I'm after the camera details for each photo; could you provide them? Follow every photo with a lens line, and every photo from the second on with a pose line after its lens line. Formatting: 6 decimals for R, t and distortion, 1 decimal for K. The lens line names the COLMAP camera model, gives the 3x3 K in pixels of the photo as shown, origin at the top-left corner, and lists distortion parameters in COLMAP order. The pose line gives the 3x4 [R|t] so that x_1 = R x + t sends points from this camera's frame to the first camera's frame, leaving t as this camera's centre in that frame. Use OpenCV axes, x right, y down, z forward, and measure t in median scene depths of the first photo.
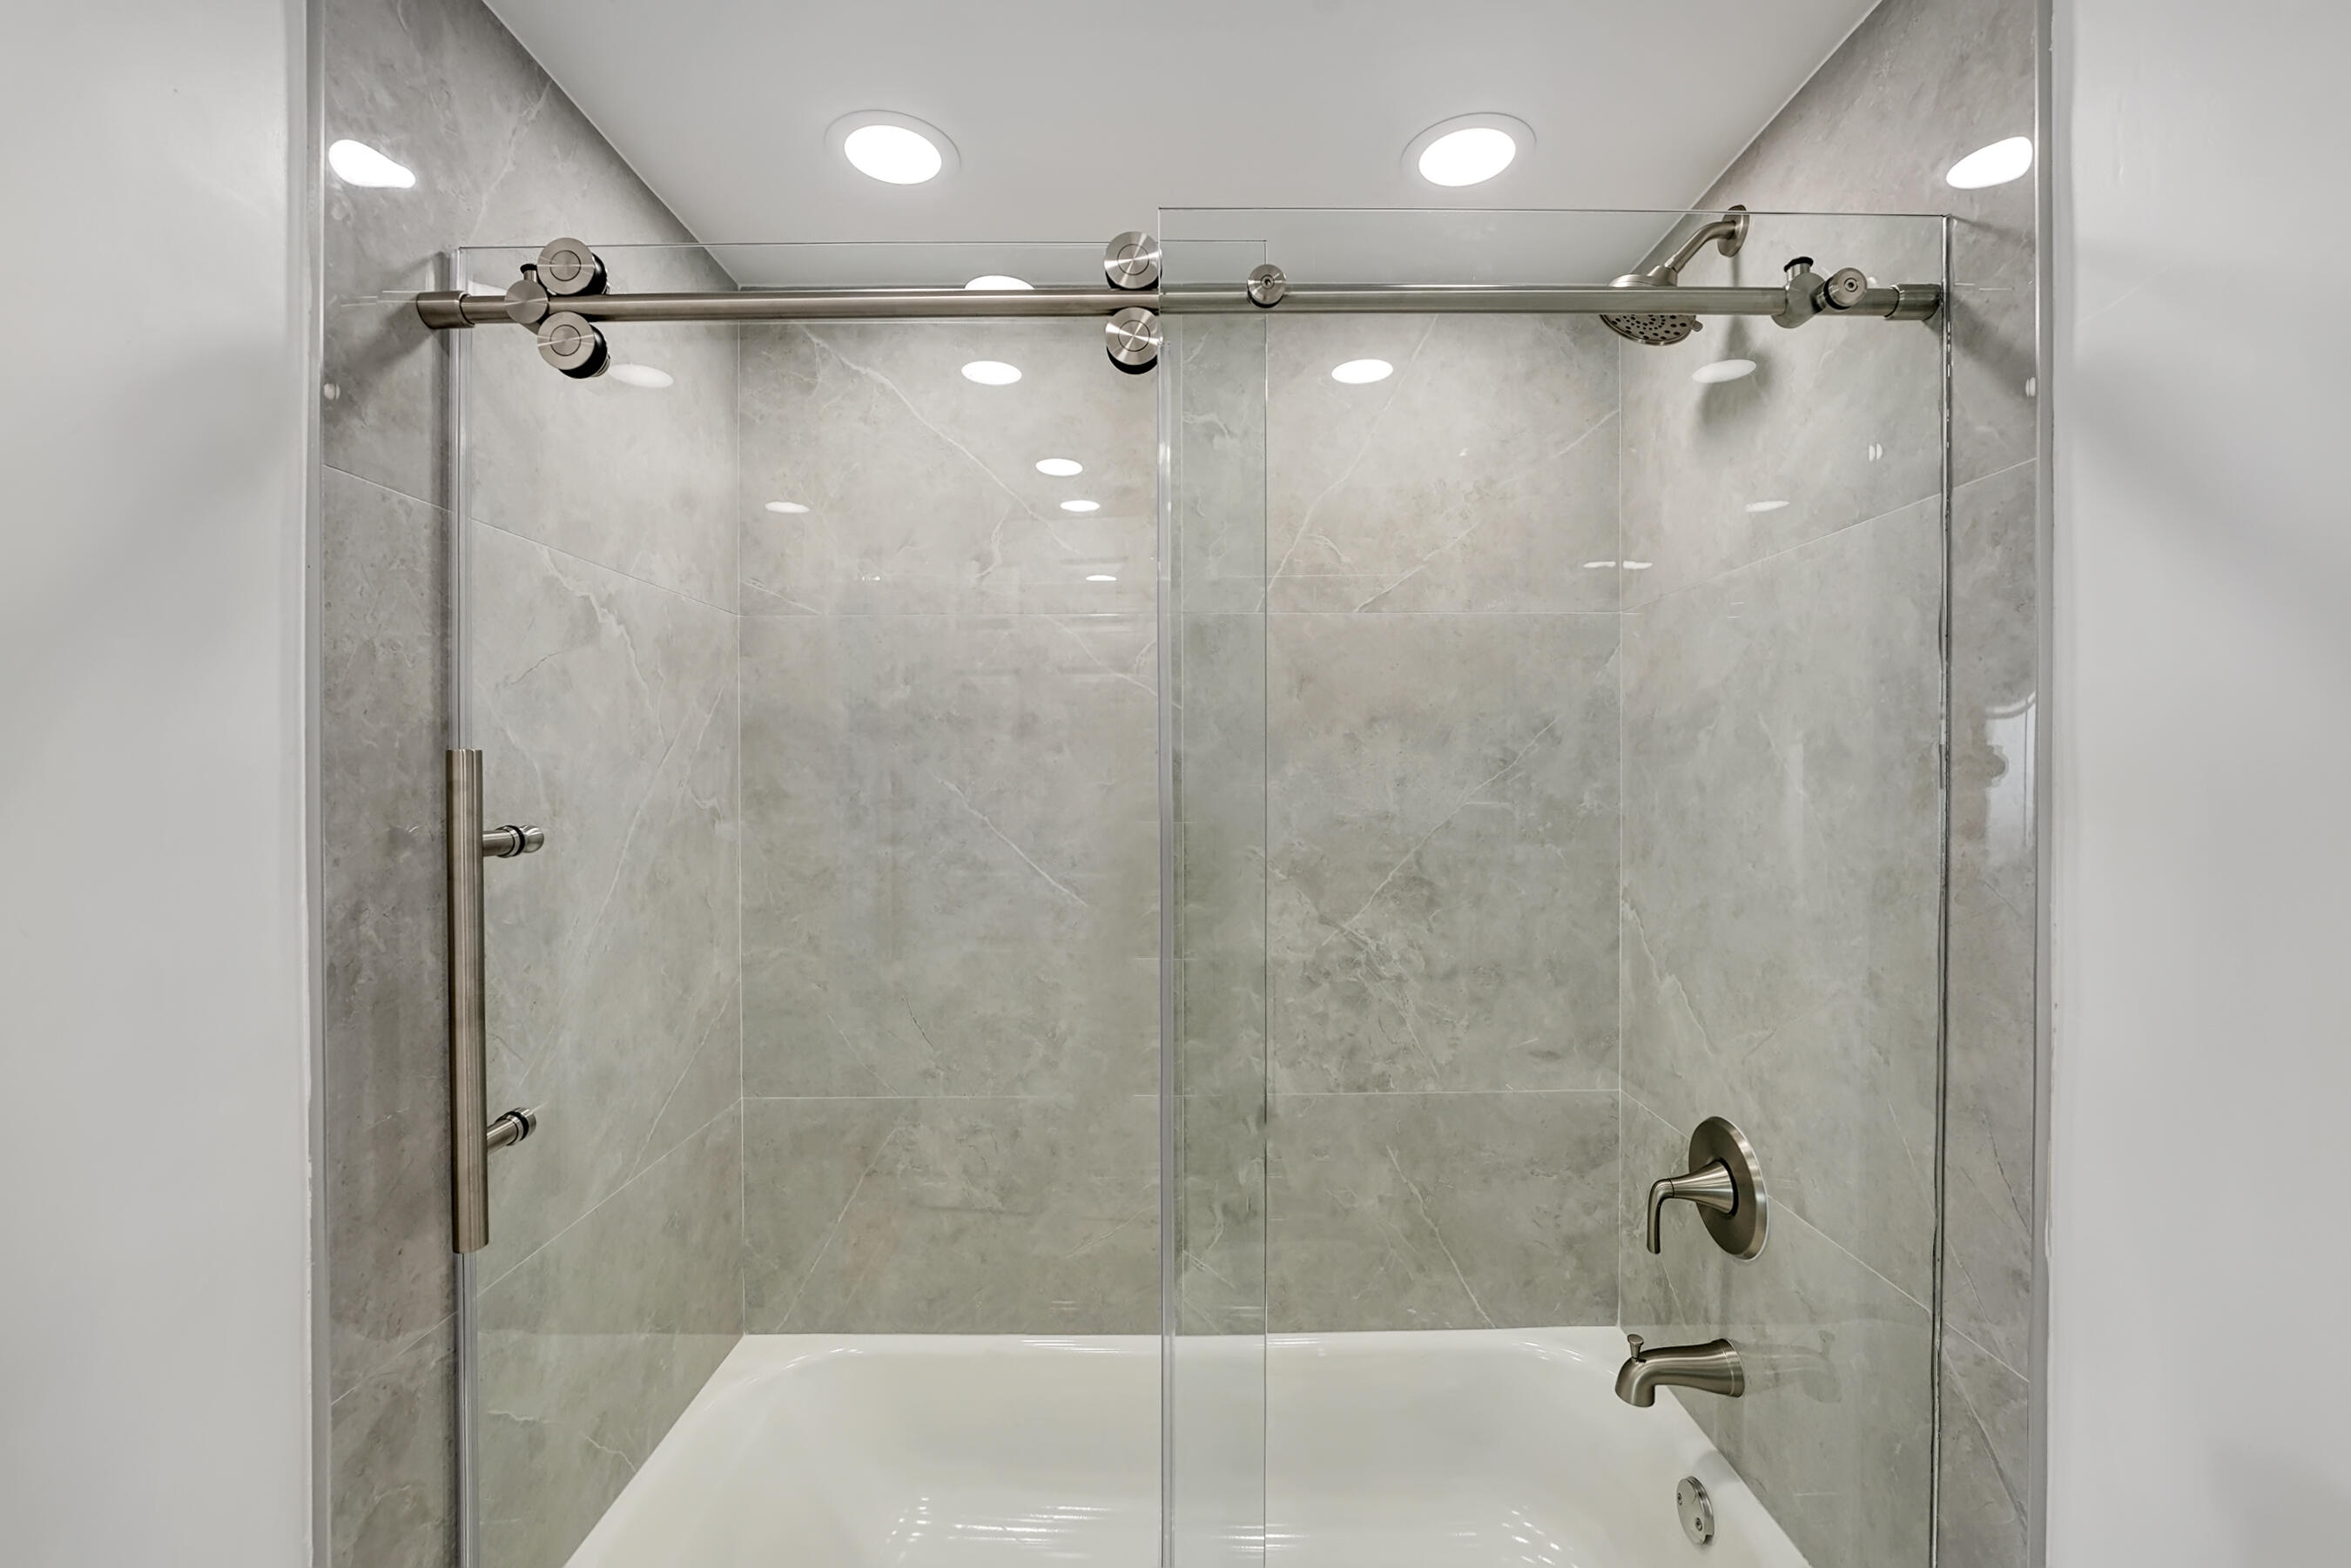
lens RADIAL K [[976.7, 0, 1174.1], [0, 976.7, 788.9], [0, 0, 1]] dist [-0.016769, 0.000918]
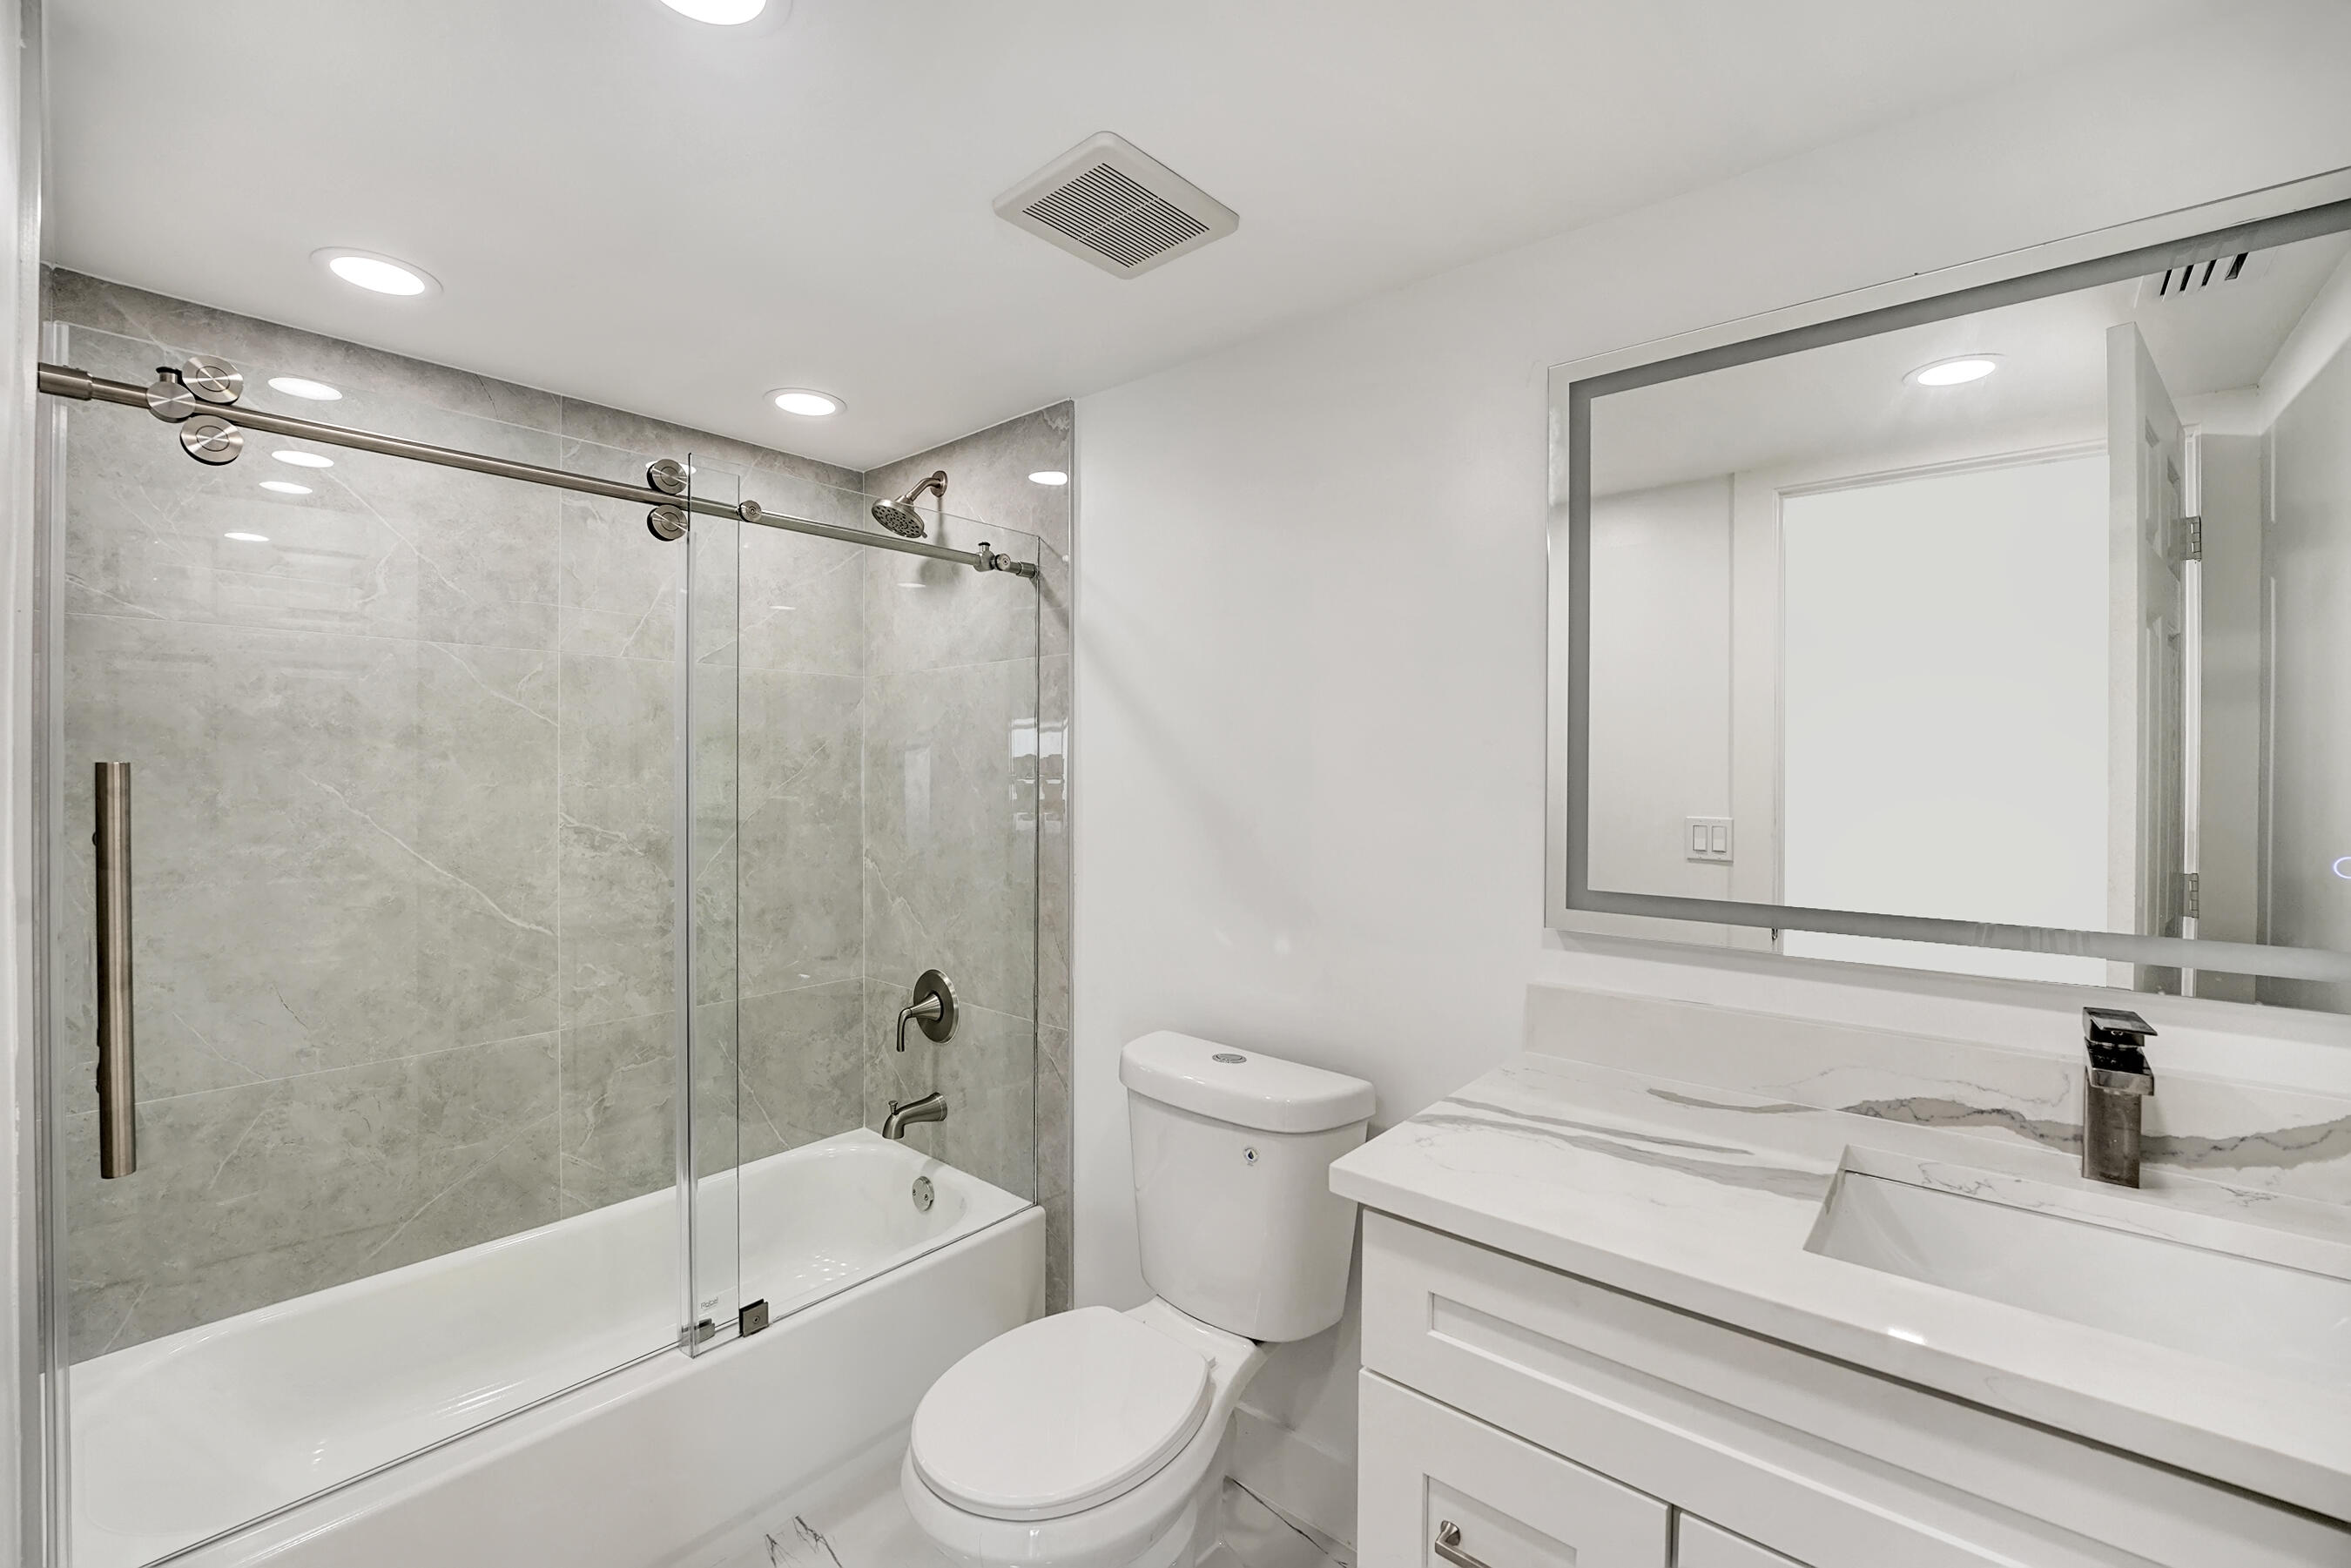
lens RADIAL K [[976.7, 0, 1177.0], [0, 976.7, 785.6], [0, 0, 1]] dist [-0.016769, 0.000918]
pose [[0.647257, -0.003933, 0.762262, -0.443592], [0.003841, 0.999991, 0.001898, -0.004318], [-0.762262, 0.001699, 0.647266, -0.442864]]
